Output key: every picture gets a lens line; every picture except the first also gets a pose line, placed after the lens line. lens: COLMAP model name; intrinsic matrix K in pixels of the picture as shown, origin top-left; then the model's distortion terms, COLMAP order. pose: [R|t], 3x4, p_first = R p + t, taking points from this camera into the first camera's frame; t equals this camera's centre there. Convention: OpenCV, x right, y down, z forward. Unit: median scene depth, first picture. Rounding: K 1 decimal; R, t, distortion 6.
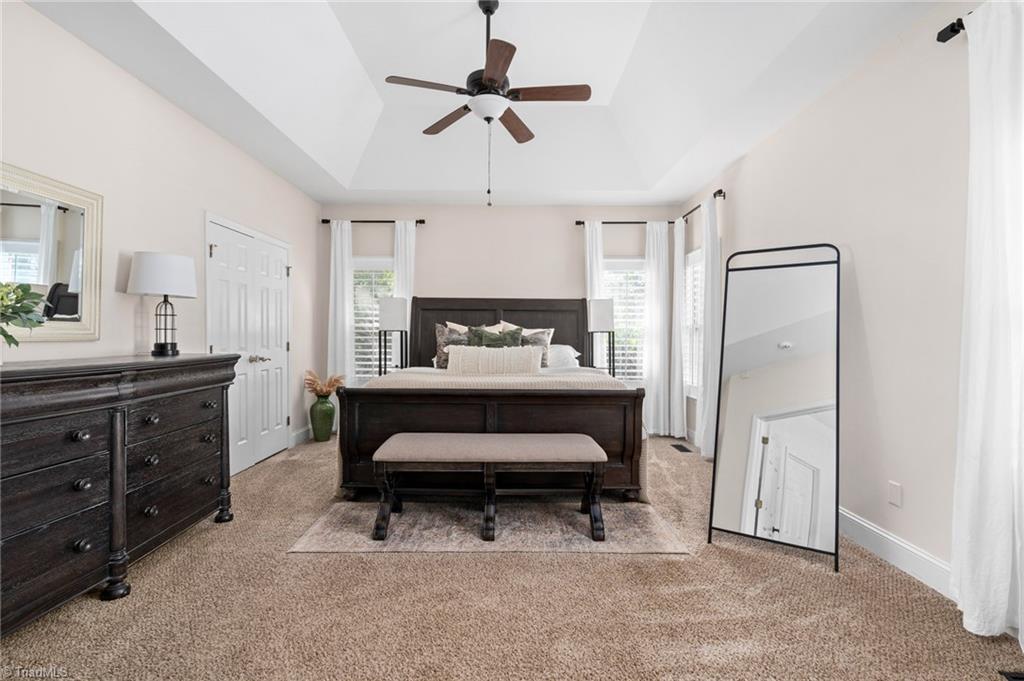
lens RADIAL K [[461.7, 0, 512.9], [0, 461.7, 336.4], [0, 0, 1]] dist [-0.004230, 0.001354]
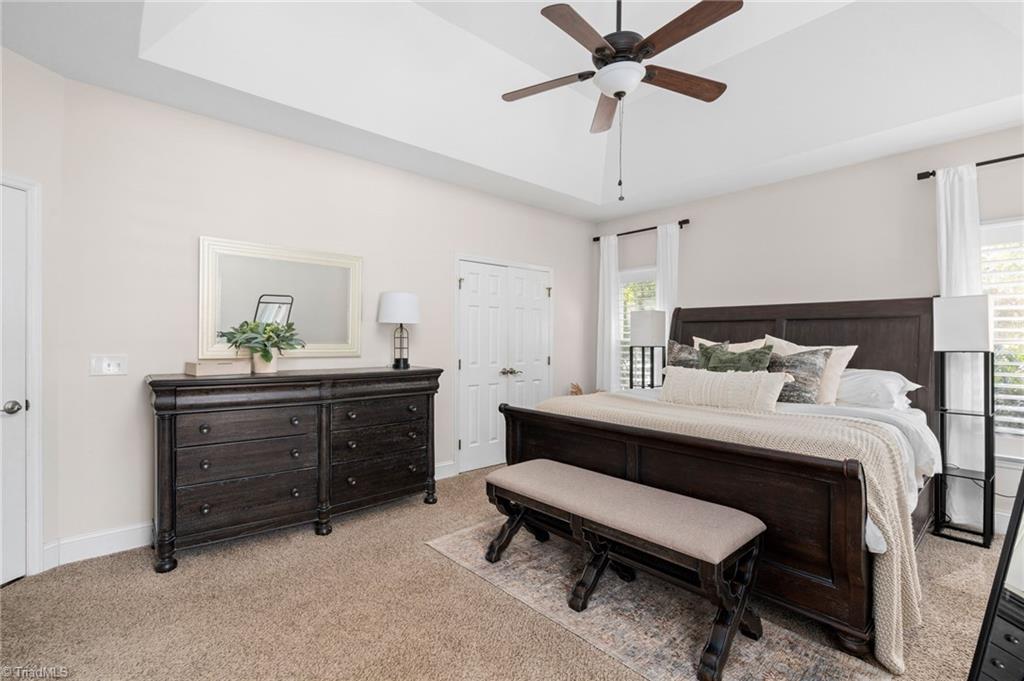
lens RADIAL K [[461.7, 0, 514.0], [0, 461.7, 341.3], [0, 0, 1]] dist [-0.004230, 0.001354]
pose [[0.667592, 0.001743, -0.744525, 0.450147], [-0.006288, 0.999975, -0.003298, -0.031834], [0.744500, 0.006883, 0.667586, 0.333570]]
